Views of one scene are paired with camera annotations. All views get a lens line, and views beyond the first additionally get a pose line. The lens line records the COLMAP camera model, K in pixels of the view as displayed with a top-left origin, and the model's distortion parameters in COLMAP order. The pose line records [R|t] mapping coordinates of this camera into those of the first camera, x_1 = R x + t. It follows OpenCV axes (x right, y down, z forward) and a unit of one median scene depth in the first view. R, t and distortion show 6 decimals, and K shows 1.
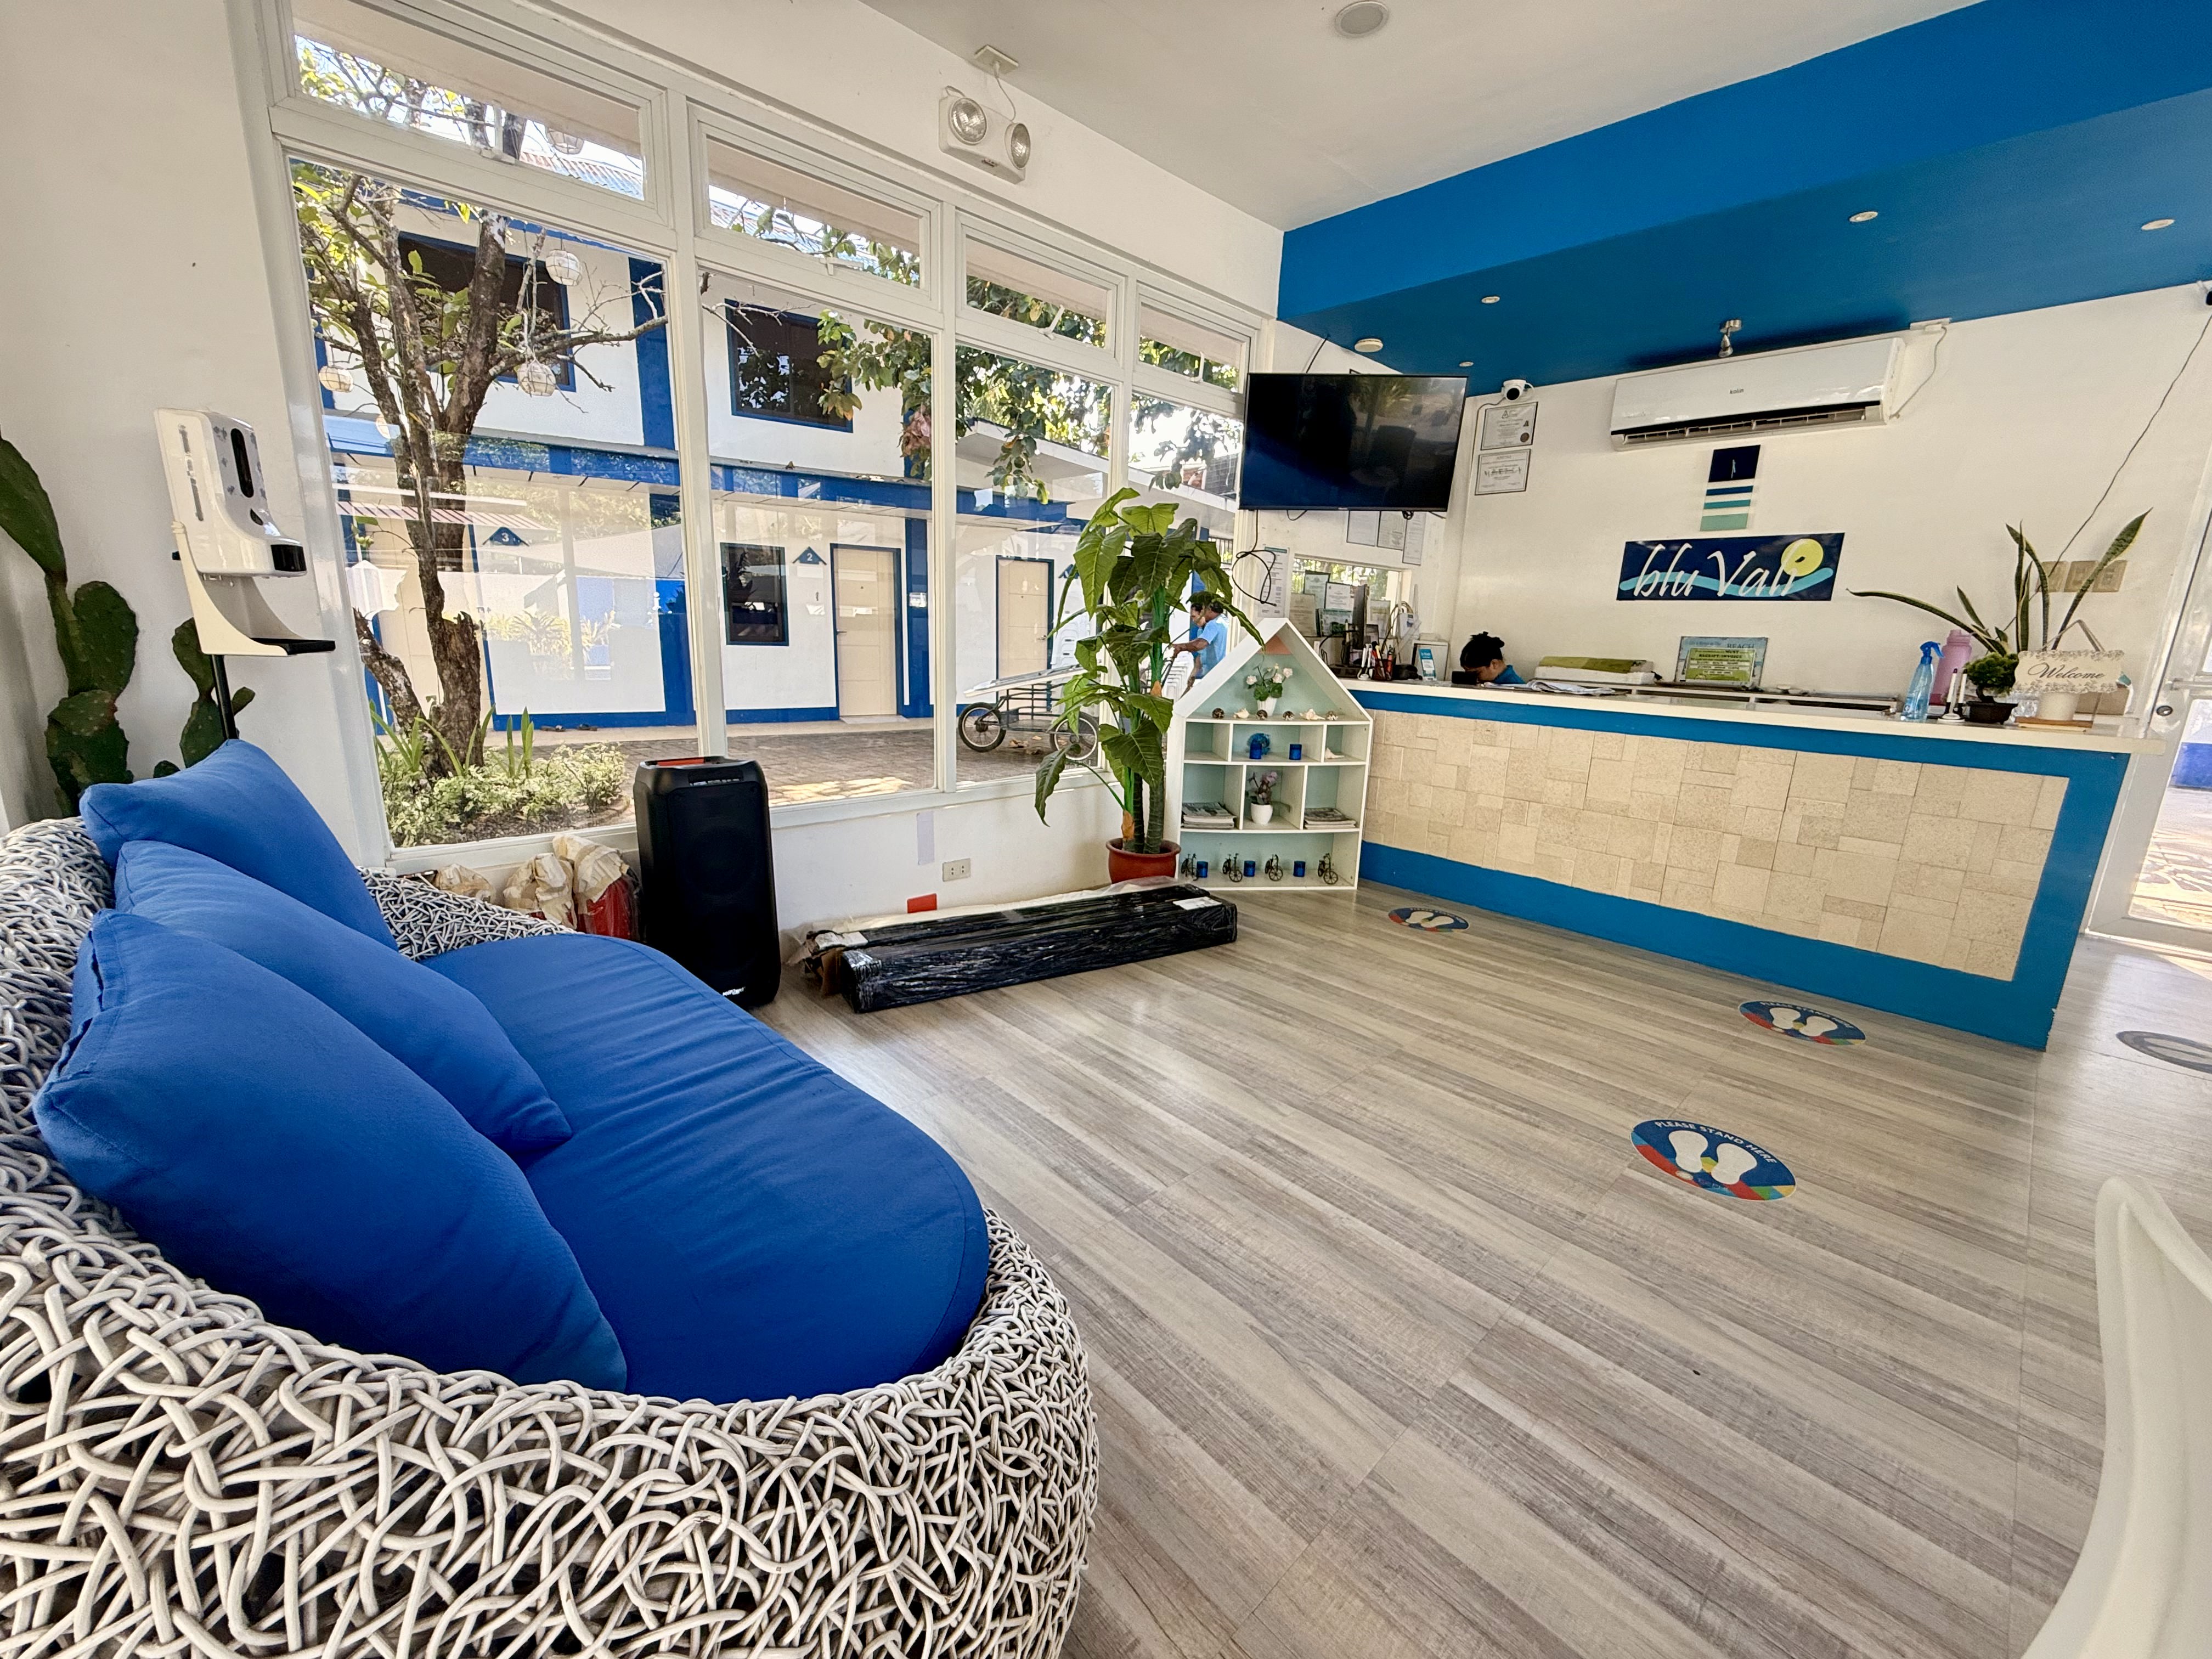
lens RADIAL K [[881.9, 0, 1095.8], [0, 881.9, 829.8], [0, 0, 1]] dist [-0.001791, 0.000282]
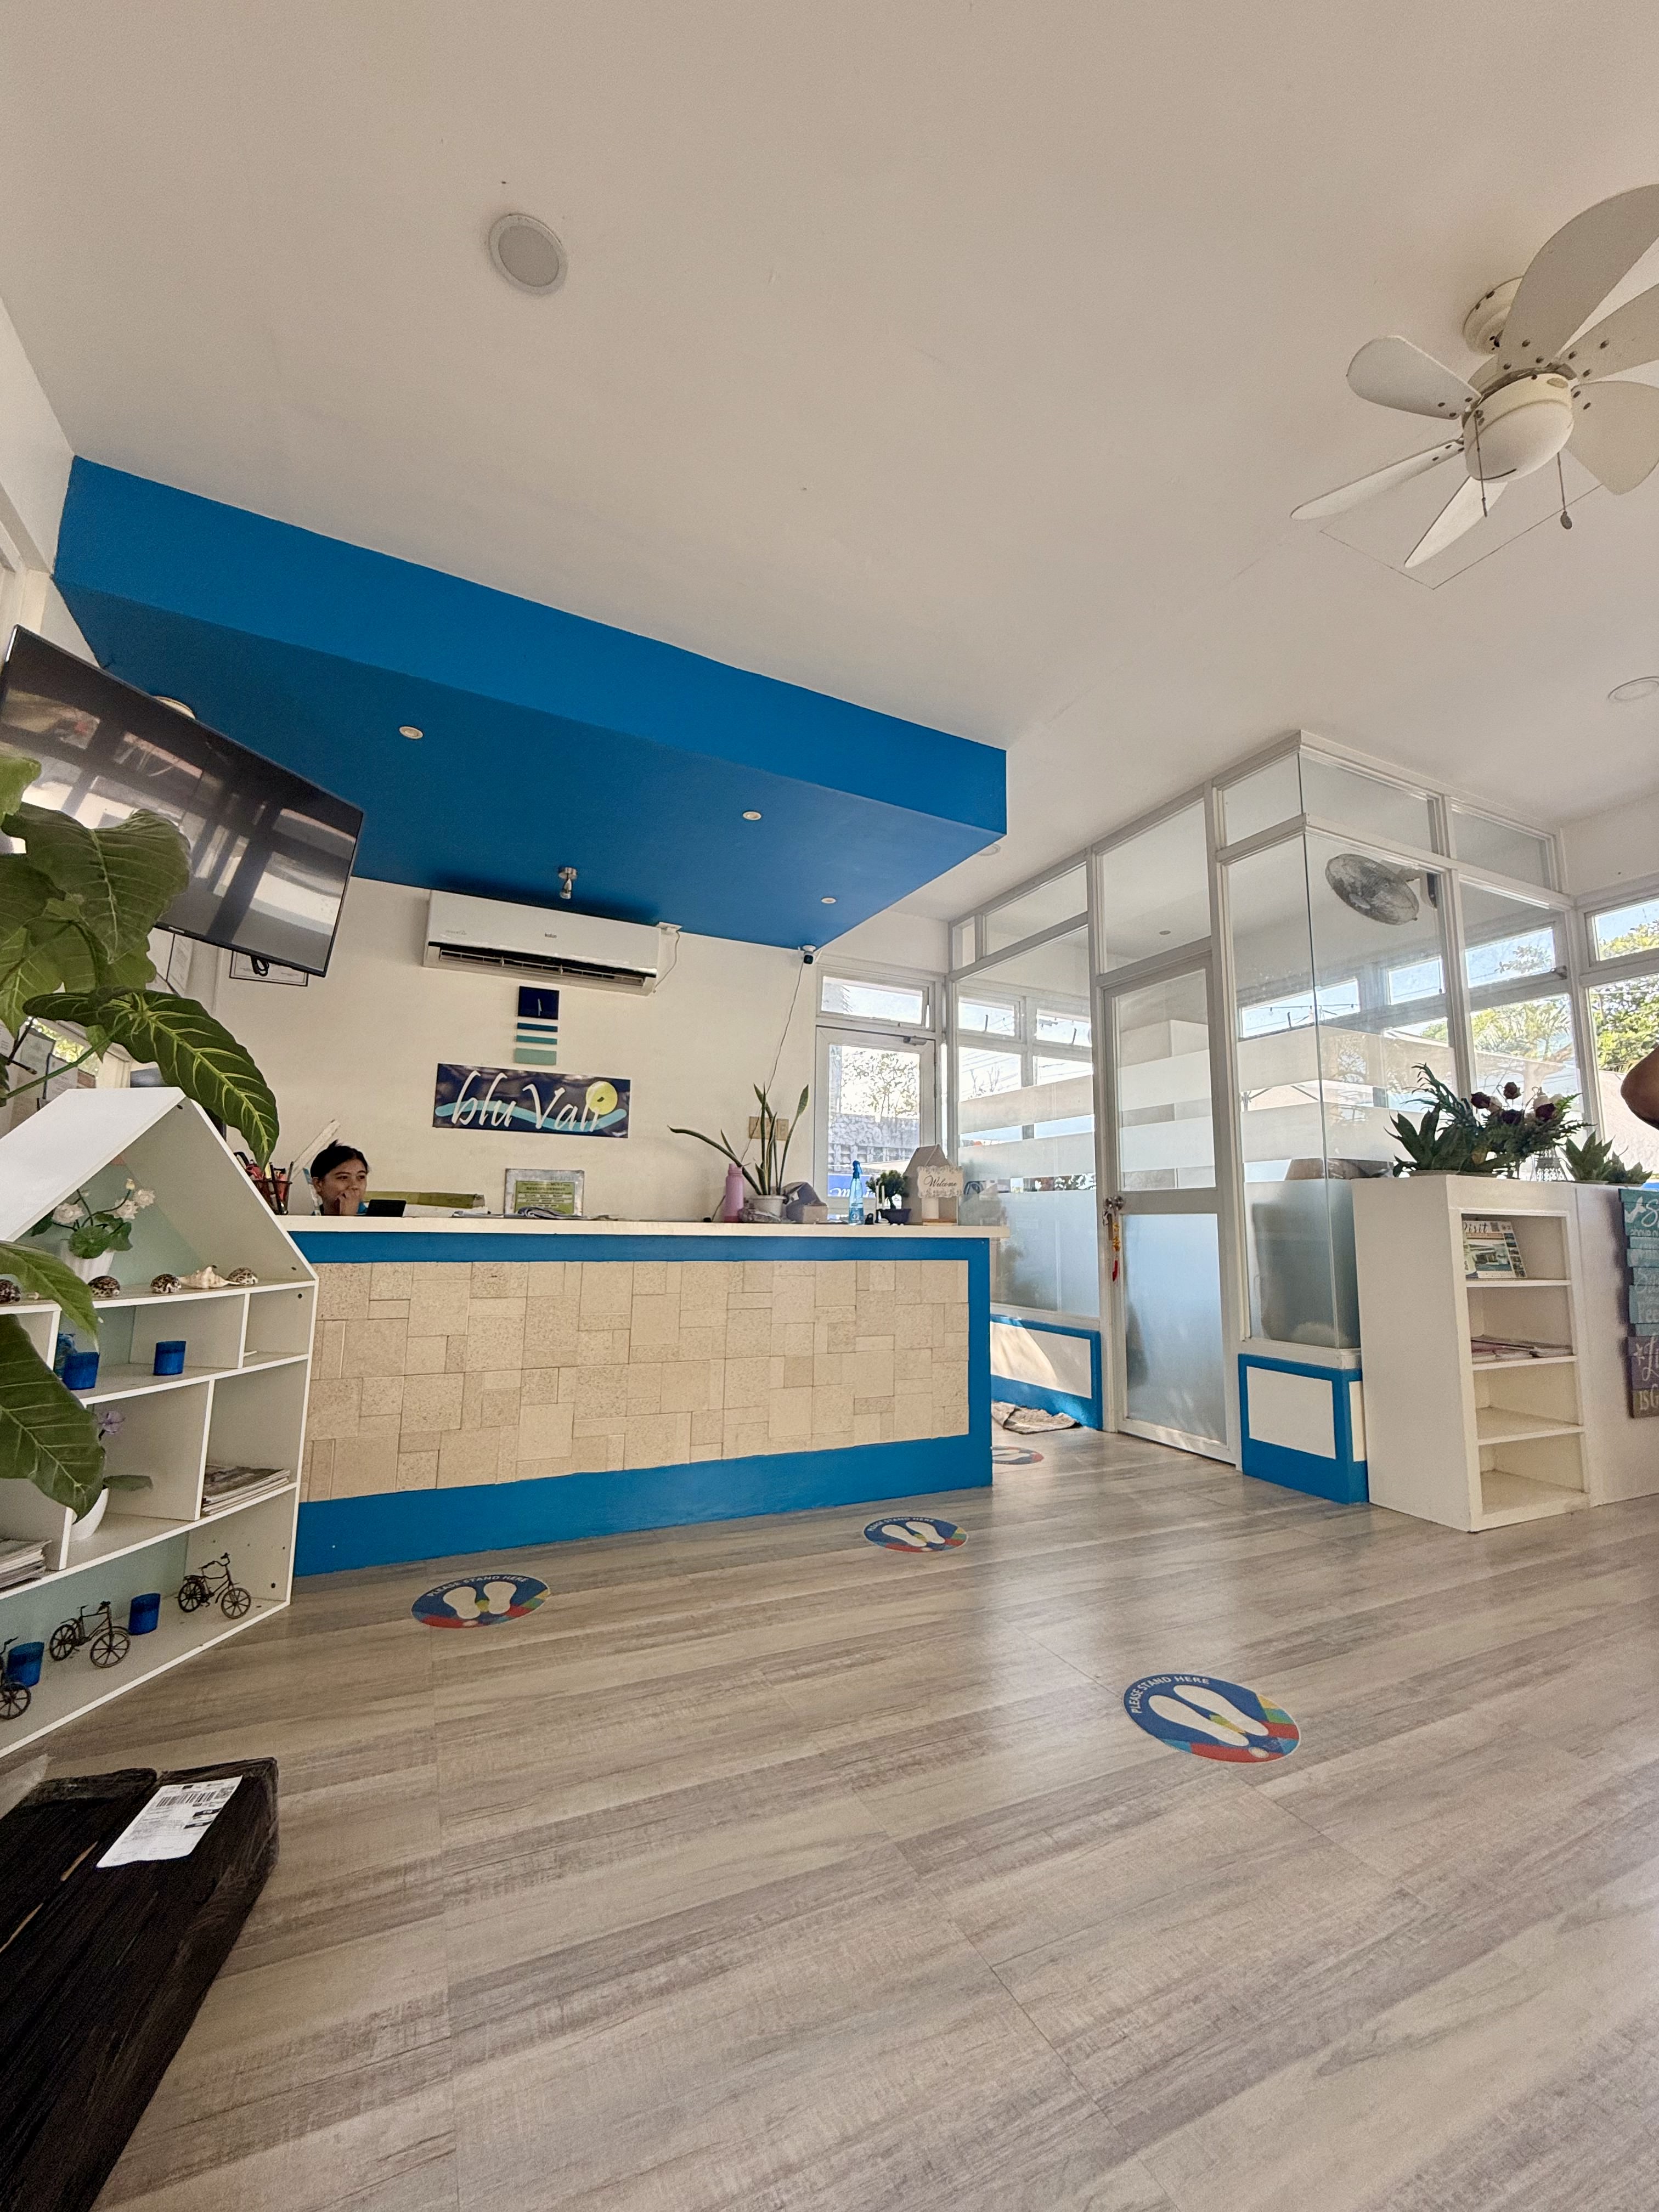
lens RADIAL K [[881.9, 0, 831.3], [0, 881.9, 1099.3], [0, 0, 1]] dist [-0.001791, 0.000282]
pose [[0.299506, 0.110258, 0.947702, -0.159087], [0.210648, 0.961147, -0.178394, -0.069486], [-0.930550, 0.253062, 0.264643, 0.554603]]
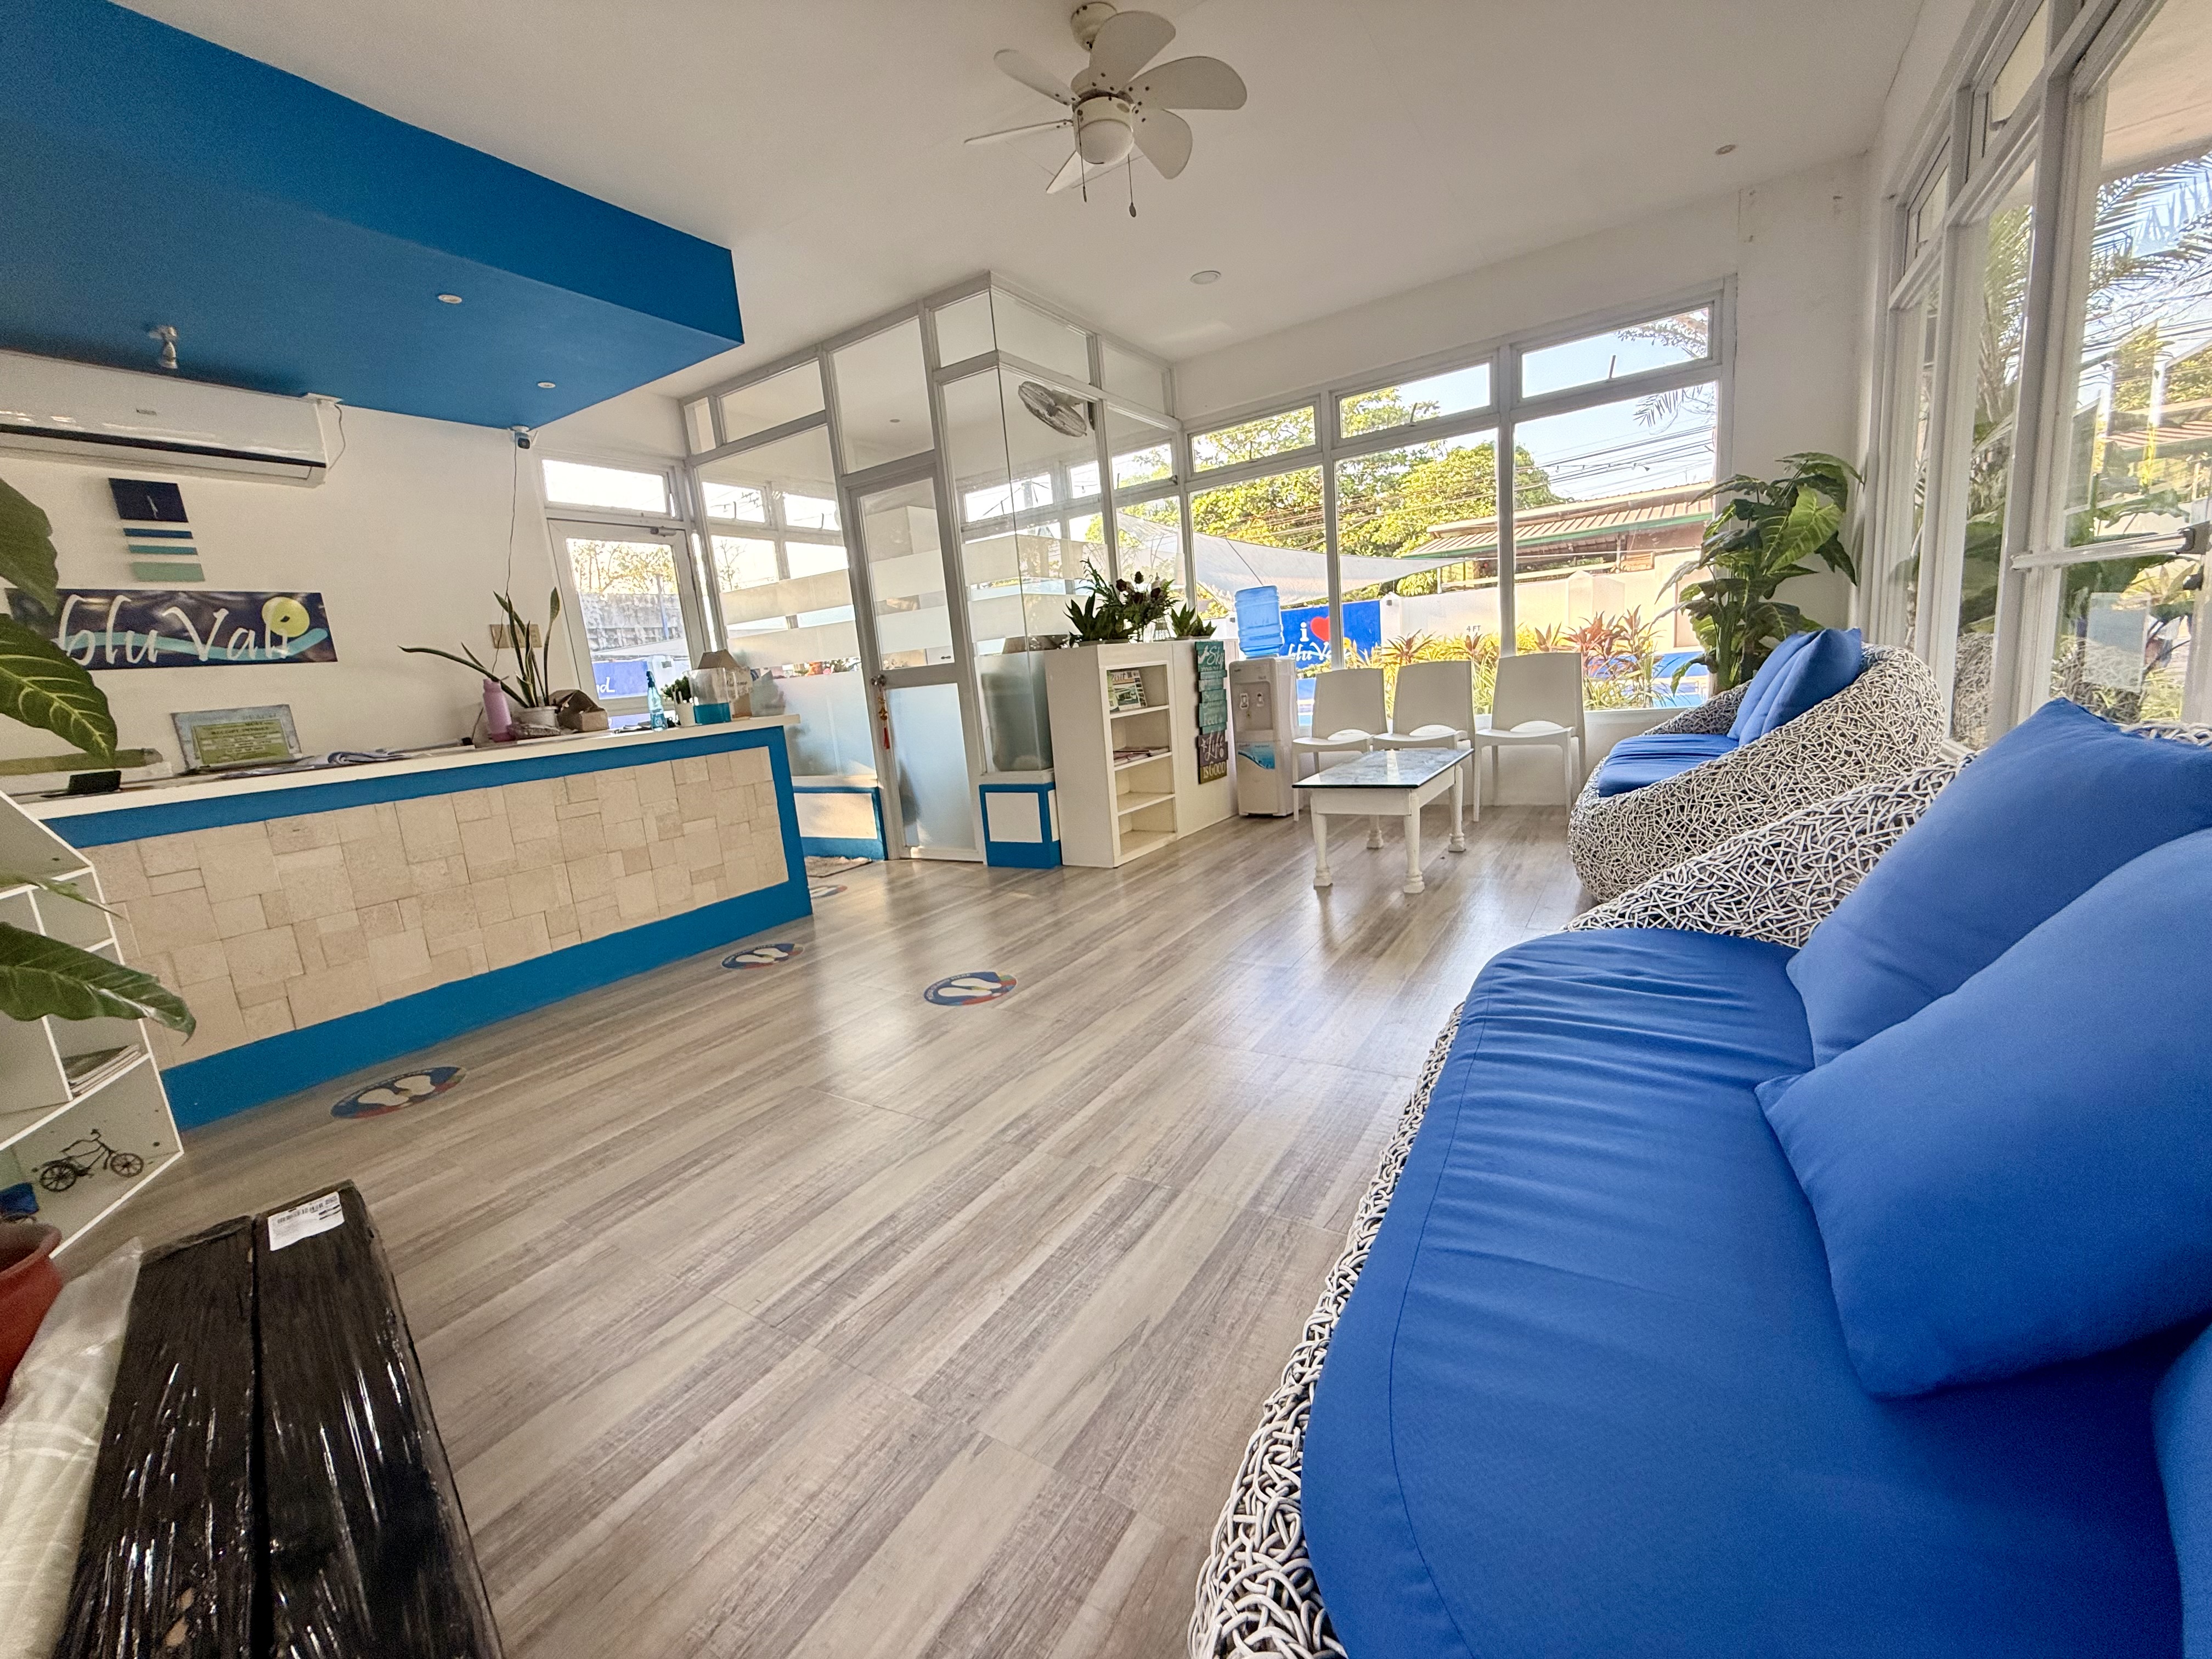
lens RADIAL K [[881.9, 0, 1105.5], [0, 881.9, 831.4], [0, 0, 1]] dist [-0.001791, 0.000282]
pose [[-0.259096, -0.185841, 0.947804, -0.408004], [0.298692, 0.917793, 0.261608, -0.107253], [-0.918506, 0.350883, -0.182288, 0.558201]]
